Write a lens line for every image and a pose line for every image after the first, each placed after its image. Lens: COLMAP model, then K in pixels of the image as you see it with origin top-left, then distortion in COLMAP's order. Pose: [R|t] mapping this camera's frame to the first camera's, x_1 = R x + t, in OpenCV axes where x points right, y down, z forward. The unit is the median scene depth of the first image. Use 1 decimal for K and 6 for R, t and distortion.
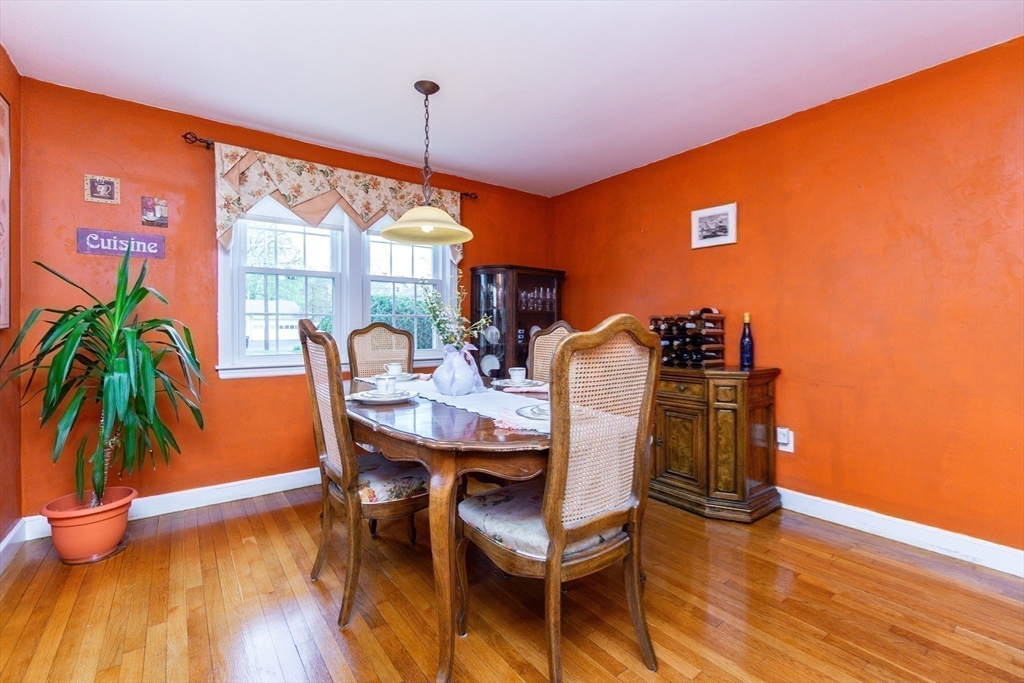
lens RADIAL K [[445.1, 0, 499.1], [0, 445.1, 325.0], [0, 0, 1]] dist [-0.009227, 0.002669]
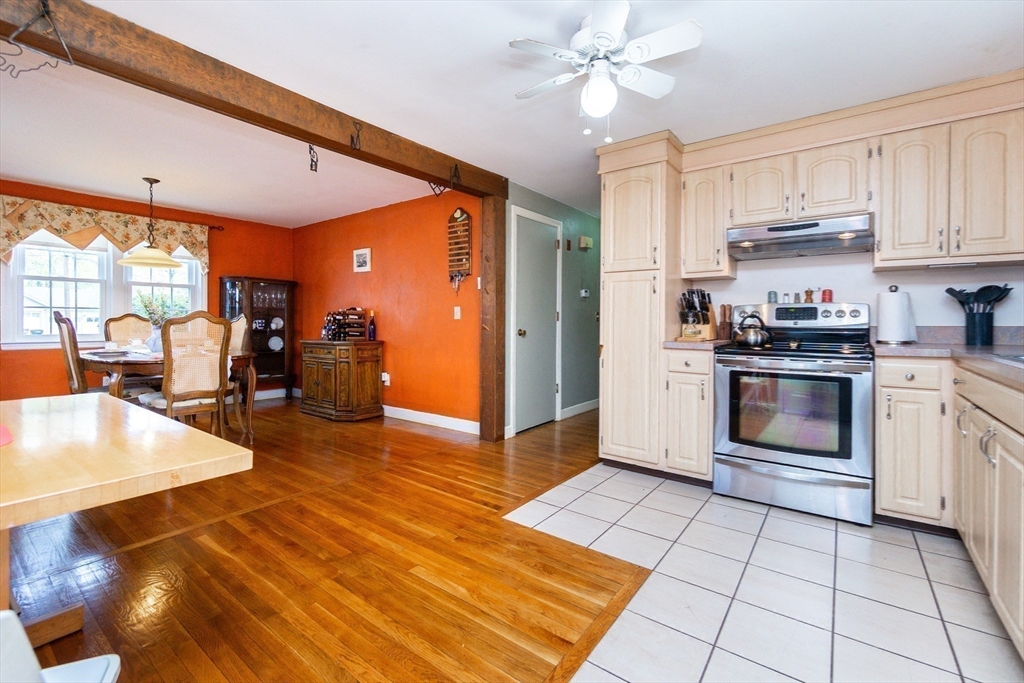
lens RADIAL K [[445.1, 0, 499.0], [0, 445.1, 322.7], [0, 0, 1]] dist [-0.009227, 0.002669]
pose [[0.959523, 0.004878, 0.281587, 0.531407], [-0.007072, 0.999952, 0.006778, 0.006361], [-0.281540, -0.008495, 0.959512, -0.857356]]
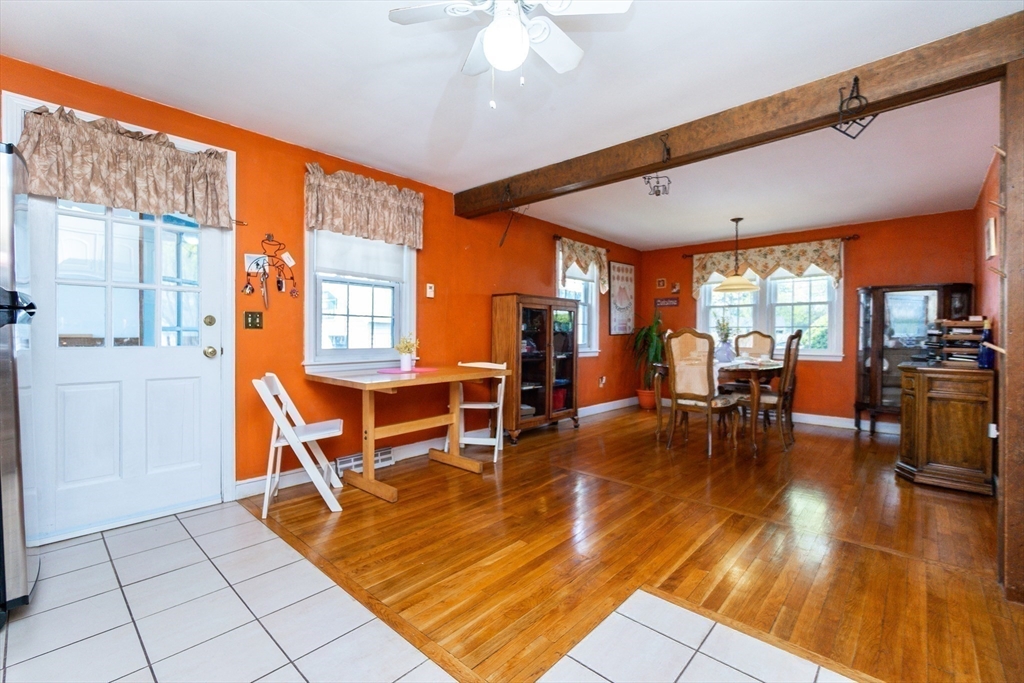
lens RADIAL K [[445.1, 0, 515.9], [0, 445.1, 337.8], [0, 0, 1]] dist [-0.009227, 0.002669]
pose [[0.203454, 0.007493, -0.979056, 1.347791], [-0.002921, 0.999971, 0.007046, 0.013155], [0.979080, 0.001426, 0.203470, -0.368021]]
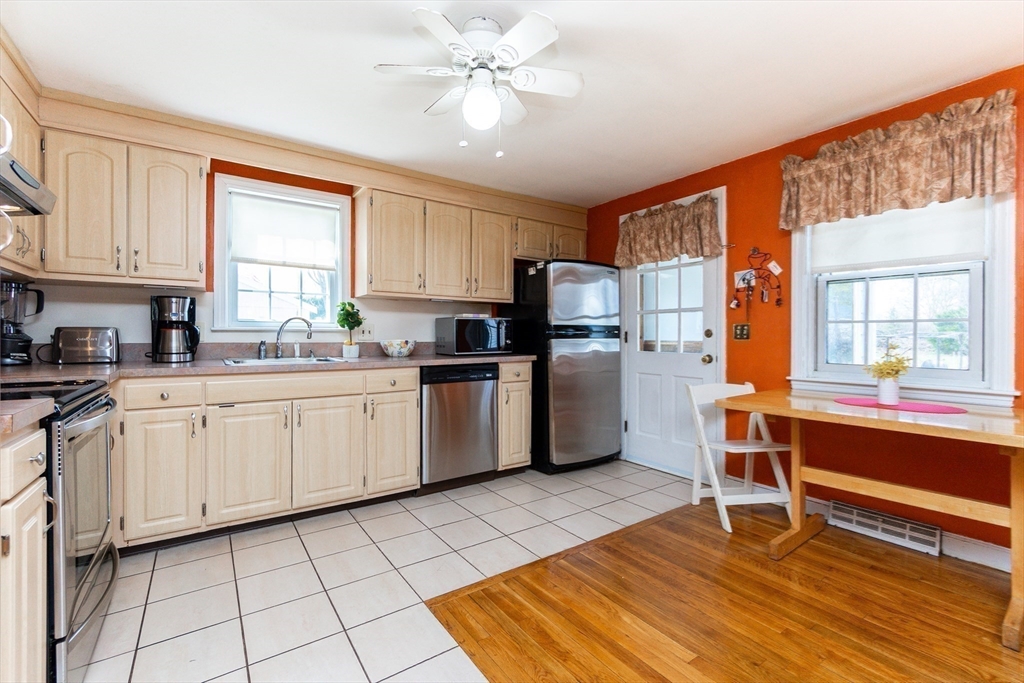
lens RADIAL K [[445.1, 0, 512.3], [0, 445.1, 334.9], [0, 0, 1]] dist [-0.009227, 0.002669]
pose [[-0.999742, -0.002043, 0.022611, 0.789960], [-0.002111, 0.999993, -0.002983, -0.005700], [-0.022605, -0.003030, -0.999740, 0.340471]]
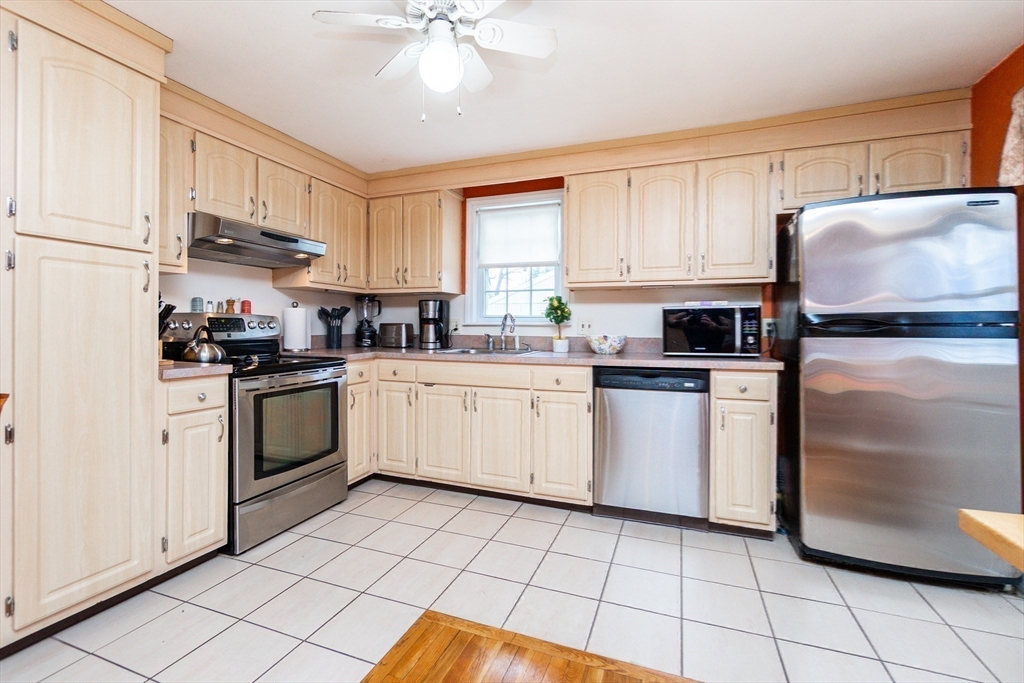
lens RADIAL K [[445.1, 0, 509.2], [0, 445.1, 333.8], [0, 0, 1]] dist [-0.009227, 0.002669]
pose [[-0.543481, -0.012964, 0.839321, 0.366619], [-0.007764, 0.999916, 0.010417, -0.007503], [-0.839386, -0.000855, -0.543536, -0.060172]]
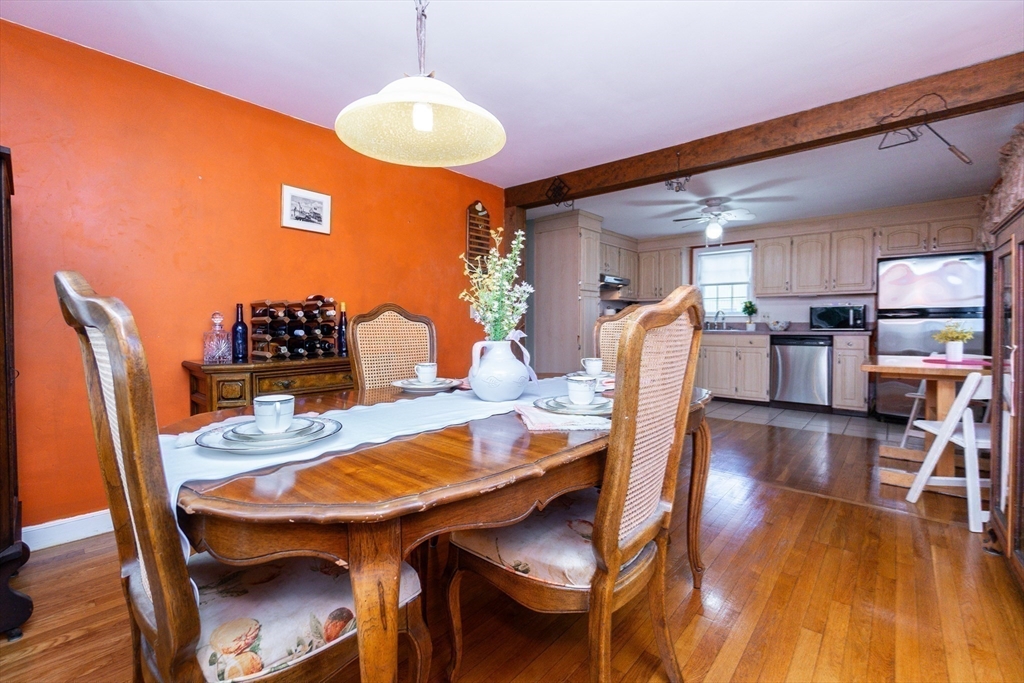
lens RADIAL K [[445.1, 0, 497.9], [0, 445.1, 334.2], [0, 0, 1]] dist [-0.009227, 0.002669]
pose [[-0.207389, -0.022397, 0.978002, -0.572379], [-0.003381, 0.999748, 0.022178, 0.024221], [-0.978253, 0.001293, -0.207413, 0.829562]]
